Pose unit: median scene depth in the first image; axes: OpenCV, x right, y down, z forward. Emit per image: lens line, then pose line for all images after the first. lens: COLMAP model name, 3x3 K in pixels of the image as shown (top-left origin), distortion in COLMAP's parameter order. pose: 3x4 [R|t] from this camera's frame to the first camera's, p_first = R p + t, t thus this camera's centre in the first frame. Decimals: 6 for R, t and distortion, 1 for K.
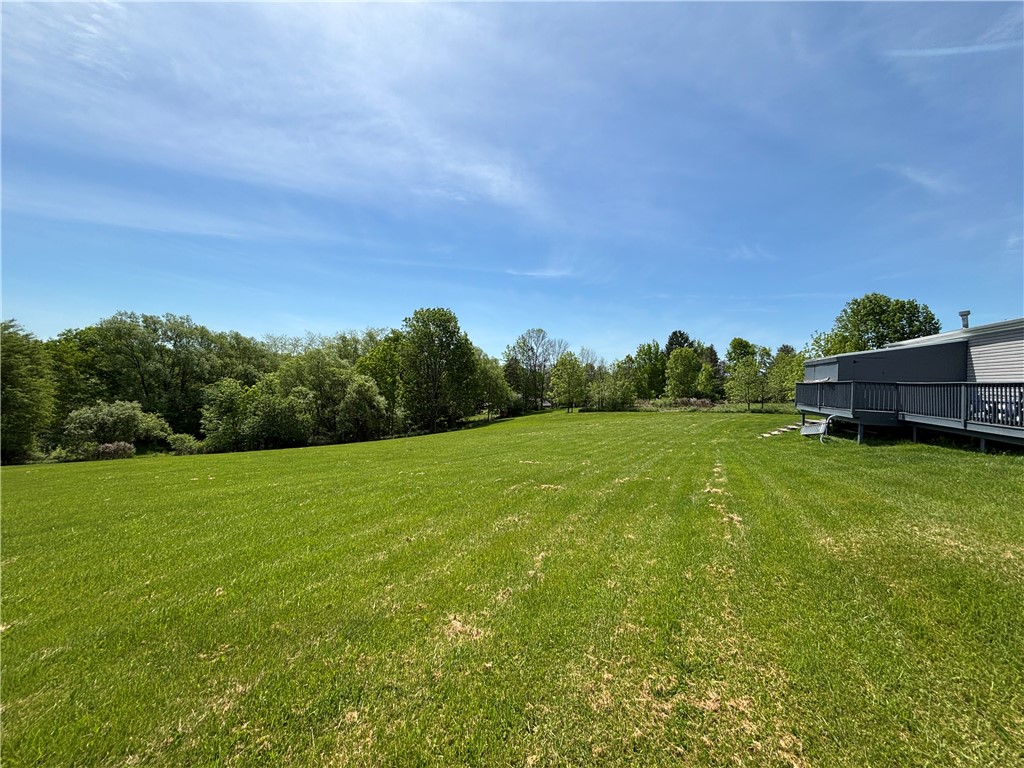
lens RADIAL K [[412.3, 0, 517.4], [0, 412.3, 377.6], [0, 0, 1]] dist [0.001268, -0.001008]
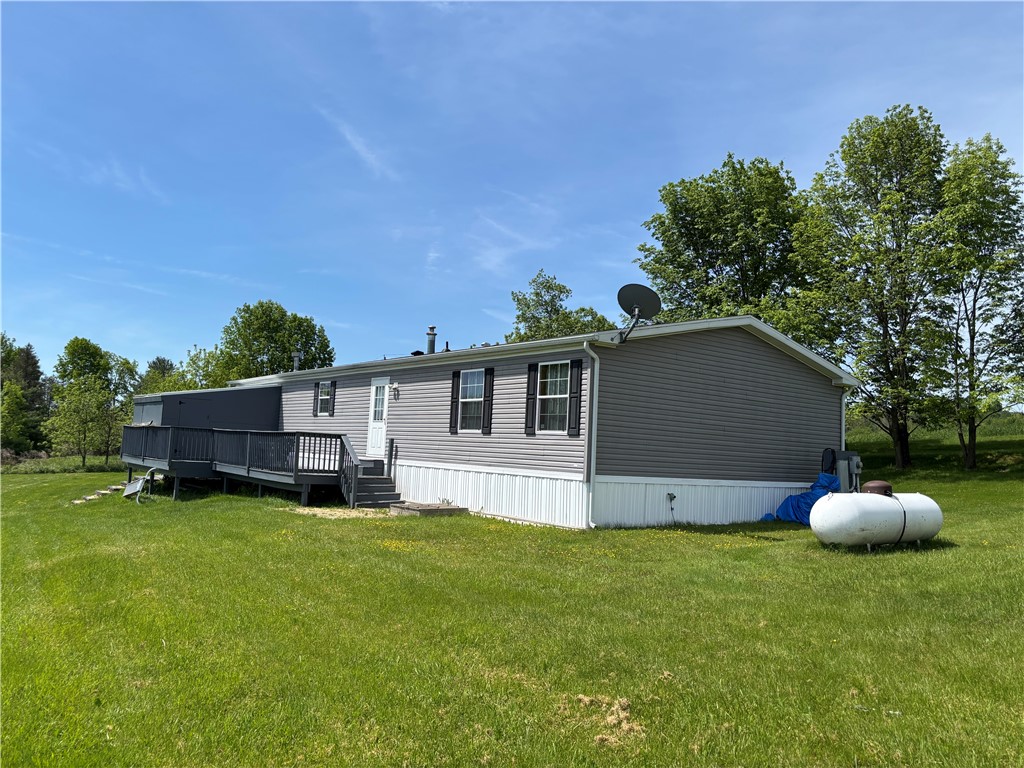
lens RADIAL K [[783.5, 0, 515.1], [0, 783.5, 376.7], [0, 0, 1]] dist [0.047986, -0.046502]
pose [[0.552547, 0.071888, 0.830376, -0.037061], [-0.039885, 0.997413, -0.059809, -0.006015], [-0.832527, -0.000072, 0.553985, -0.122663]]
